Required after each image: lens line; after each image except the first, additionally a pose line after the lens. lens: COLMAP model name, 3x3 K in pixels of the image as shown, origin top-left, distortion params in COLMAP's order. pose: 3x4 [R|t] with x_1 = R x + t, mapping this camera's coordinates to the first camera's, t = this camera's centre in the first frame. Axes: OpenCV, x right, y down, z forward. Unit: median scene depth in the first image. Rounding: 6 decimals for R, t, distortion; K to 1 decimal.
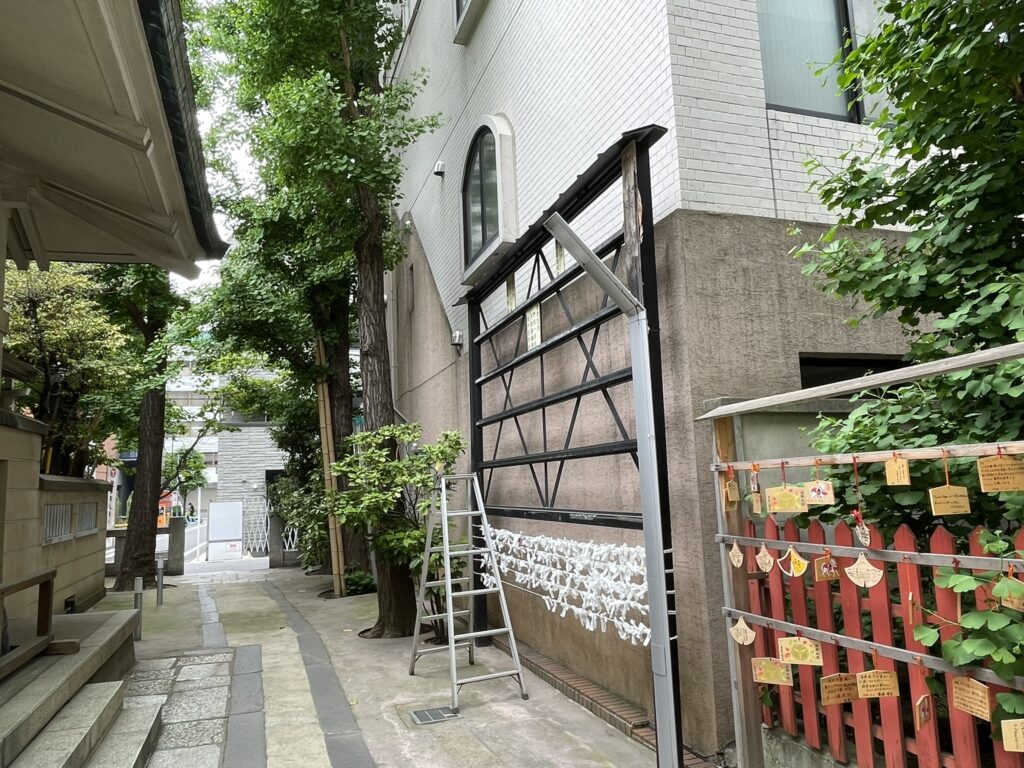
lens RADIAL K [[713.4, 0, 514.3], [0, 713.4, 382.1], [0, 0, 1]] dist [0.003475, -0.010969]
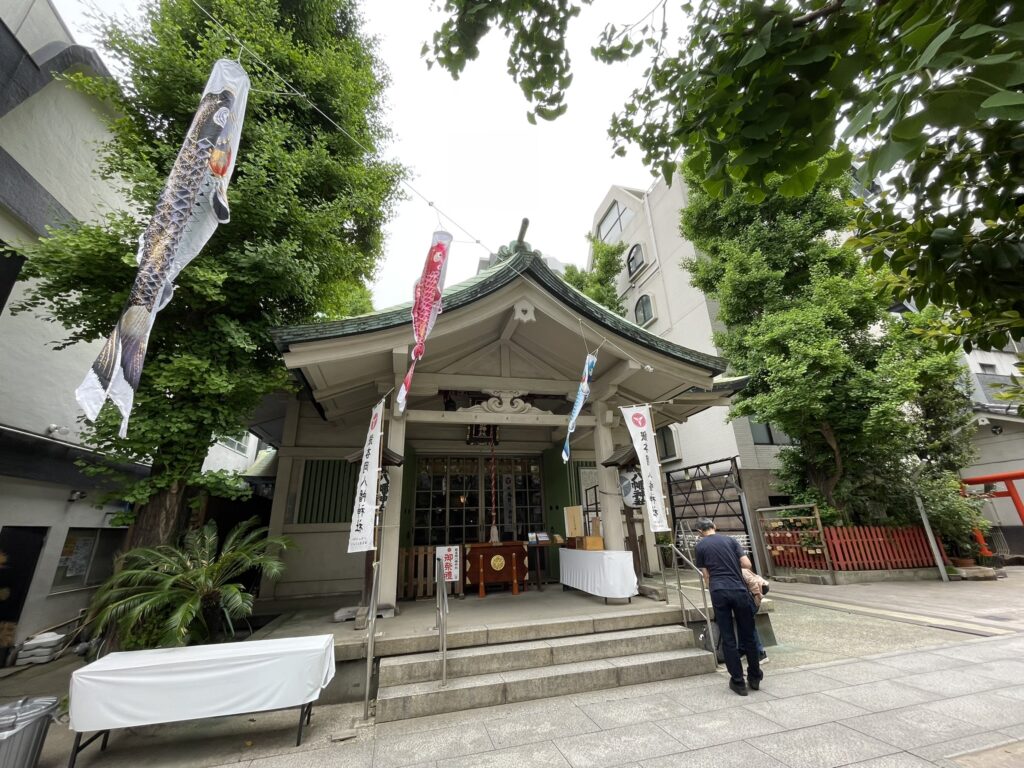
lens RADIAL K [[412.6, 0, 509.9], [0, 412.6, 380.3], [0, 0, 1]] dist [-0.003384, 0.000285]
pose [[0.996386, -0.023325, -0.081675, -1.659718], [0.006842, 0.980473, -0.196535, -0.400015], [0.084664, 0.195266, 0.977089, -3.088666]]
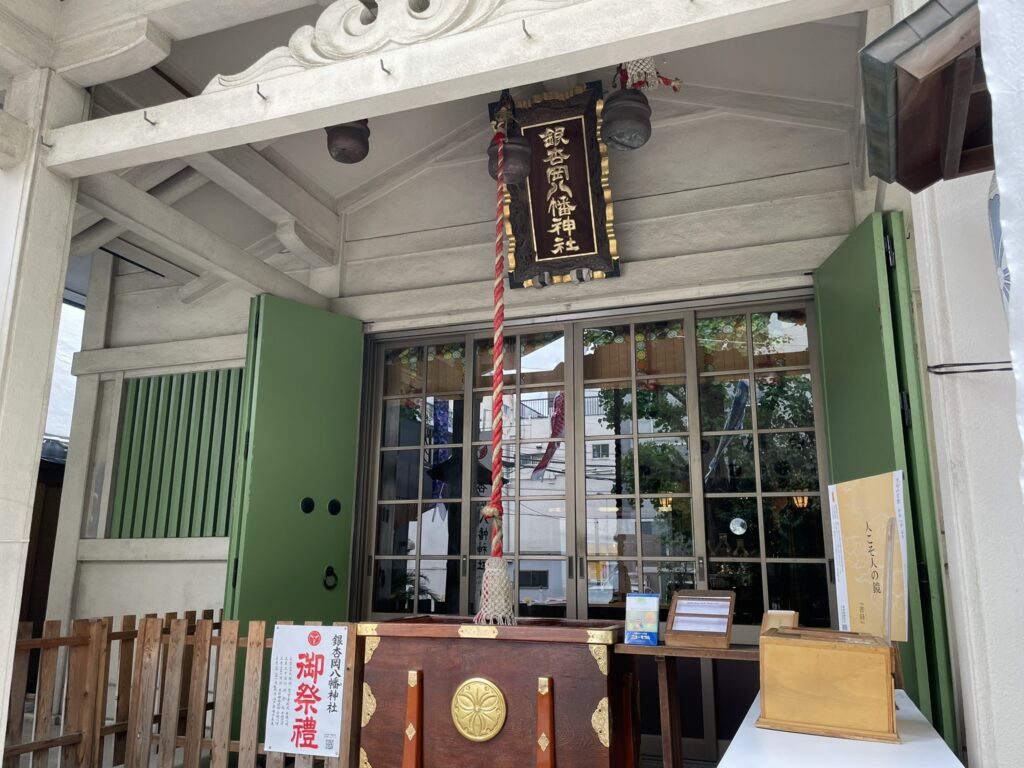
lens RADIAL K [[806.6, 0, 512.3], [0, 806.6, 388.7], [0, 0, 1]] dist [0.070811, -0.091093]
pose [[0.765948, -0.095970, -0.635700, -1.166704], [0.050088, 0.994698, -0.089817, -0.169889], [0.640949, 0.036954, 0.766694, -1.407562]]
